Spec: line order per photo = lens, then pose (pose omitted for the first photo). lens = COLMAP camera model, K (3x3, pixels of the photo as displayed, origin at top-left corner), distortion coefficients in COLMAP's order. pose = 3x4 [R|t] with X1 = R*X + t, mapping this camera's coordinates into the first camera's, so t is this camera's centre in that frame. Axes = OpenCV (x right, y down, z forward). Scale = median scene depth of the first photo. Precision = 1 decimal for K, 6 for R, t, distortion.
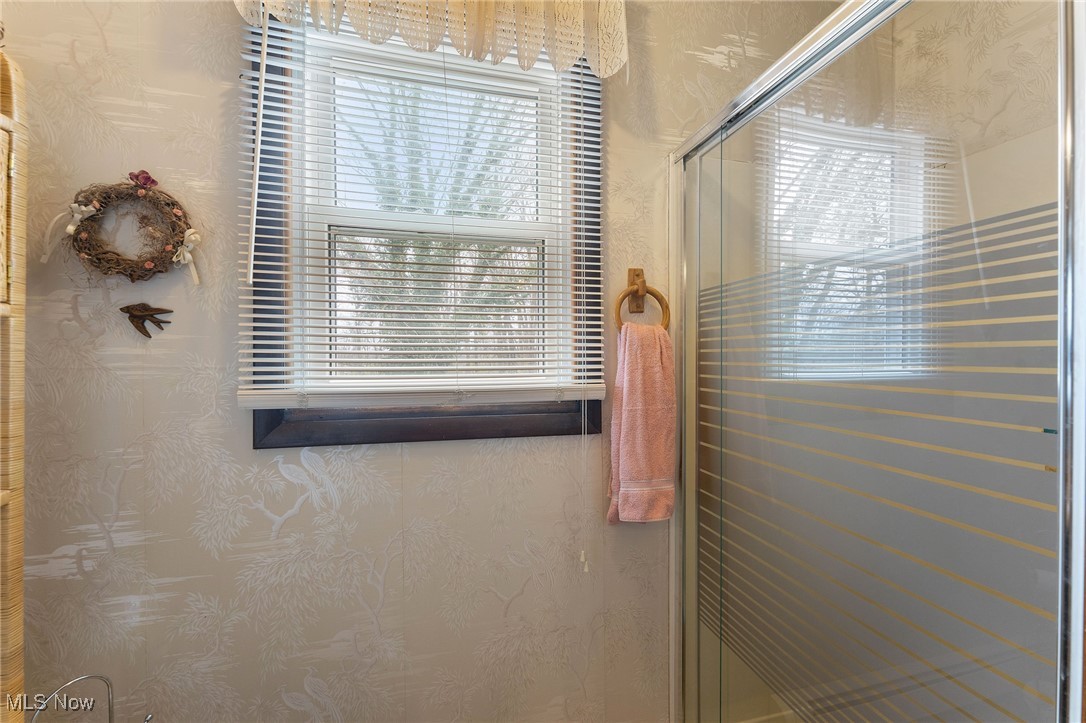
lens RADIAL K [[433.5, 0, 542.6], [0, 433.5, 365.0], [0, 0, 1]] dist [-0.002071, -0.000343]
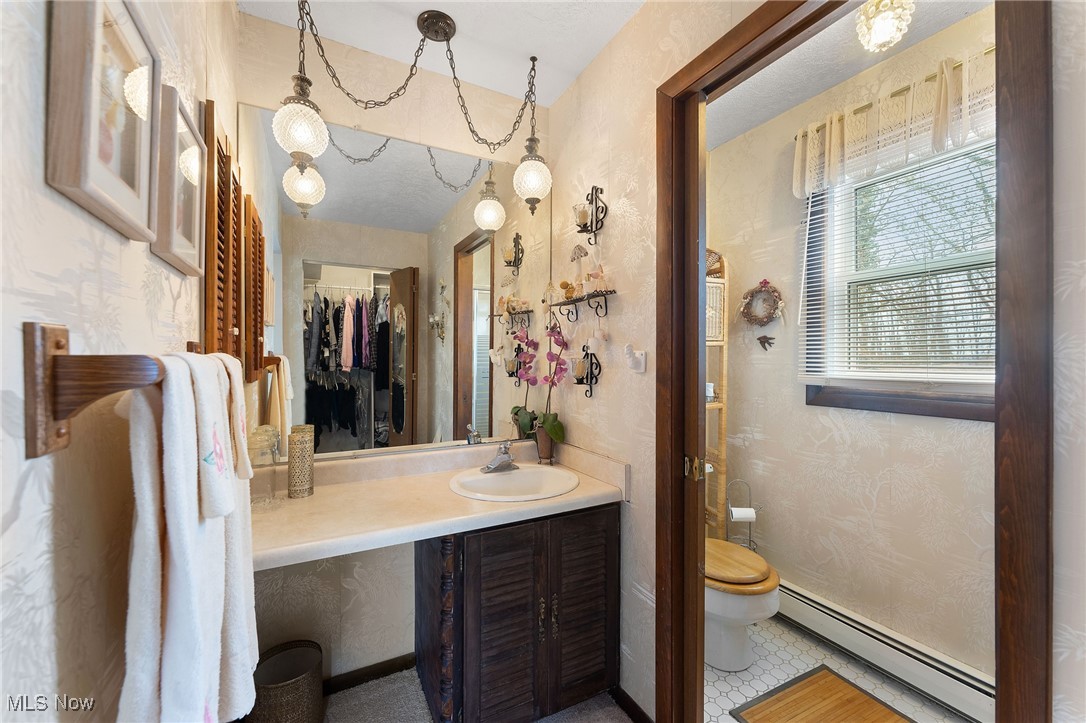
lens RADIAL K [[433.5, 0, 541.1], [0, 433.5, 360.3], [0, 0, 1]] dist [-0.002071, -0.000343]
pose [[0.226907, 0.002633, -0.973913, 1.026516], [-0.009558, 0.999954, 0.000476, -0.001036], [0.973869, 0.009201, 0.226922, -0.665337]]
